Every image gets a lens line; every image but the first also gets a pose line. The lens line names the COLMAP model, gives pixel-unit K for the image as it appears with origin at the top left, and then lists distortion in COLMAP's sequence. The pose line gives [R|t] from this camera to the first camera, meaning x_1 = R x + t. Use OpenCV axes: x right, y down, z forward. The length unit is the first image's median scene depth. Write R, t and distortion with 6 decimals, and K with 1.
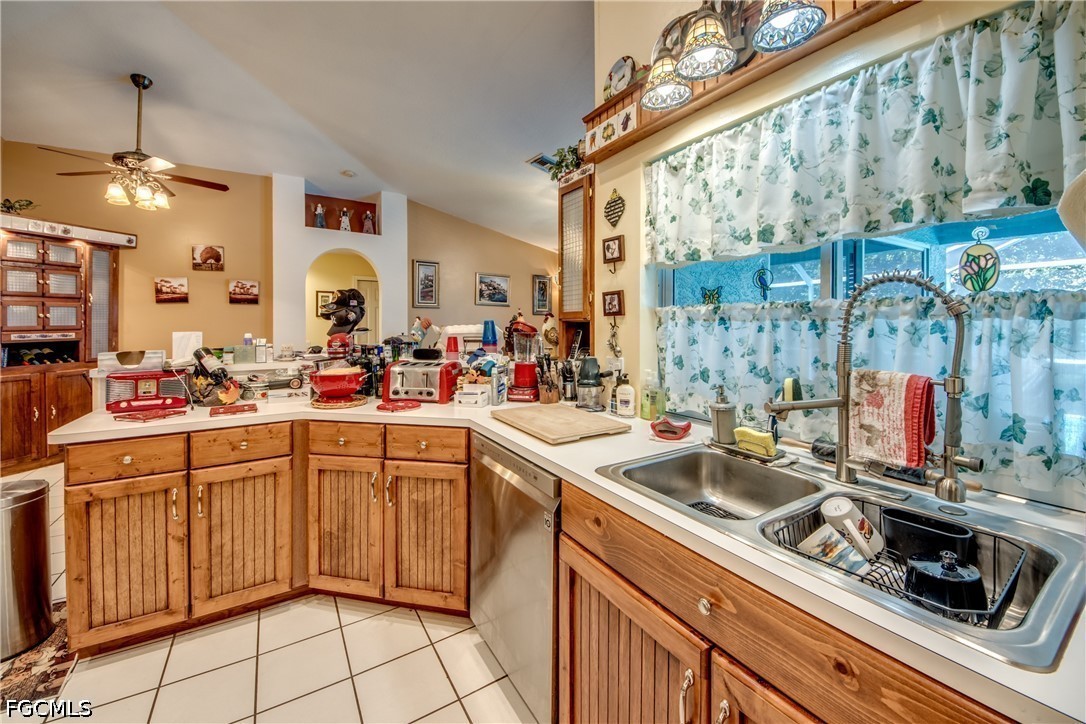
lens RADIAL K [[419.6, 0, 549.5], [0, 419.6, 324.1], [0, 0, 1]] dist [0.016805, -0.014584]
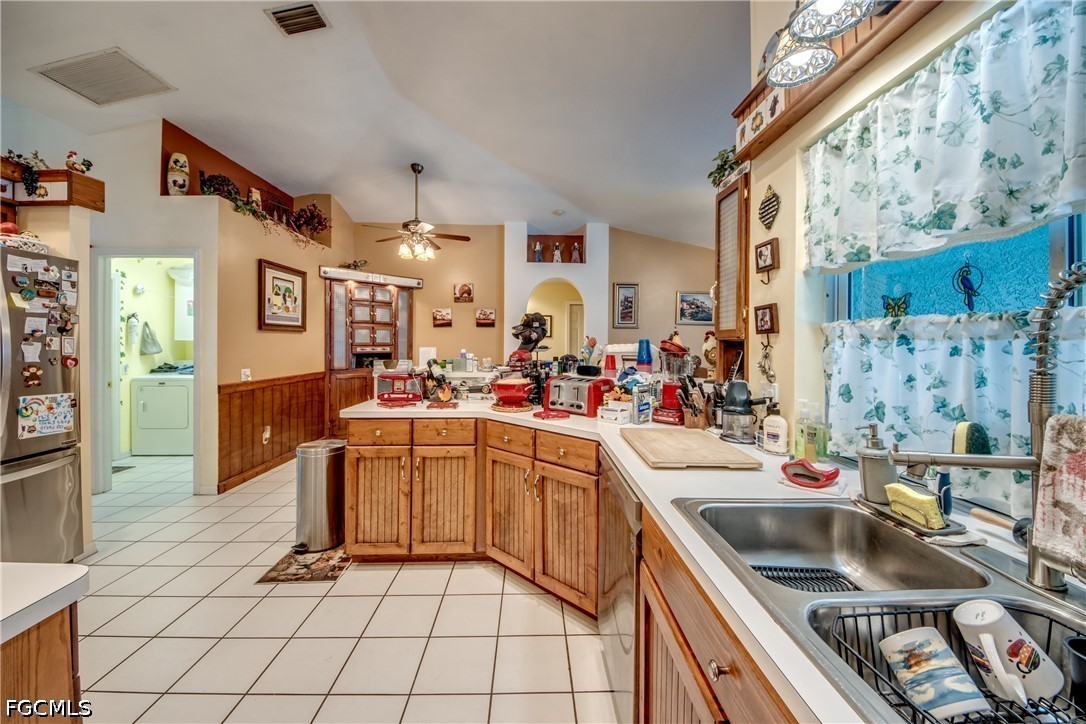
lens RADIAL K [[419.6, 0, 539.6], [0, 419.6, 341.4], [0, 0, 1]] dist [0.016805, -0.014584]
pose [[0.851965, 0.004019, -0.523583, 0.197715], [-0.006684, 0.999973, -0.003200, 0.001072], [0.523555, 0.006226, 0.851969, 0.024504]]
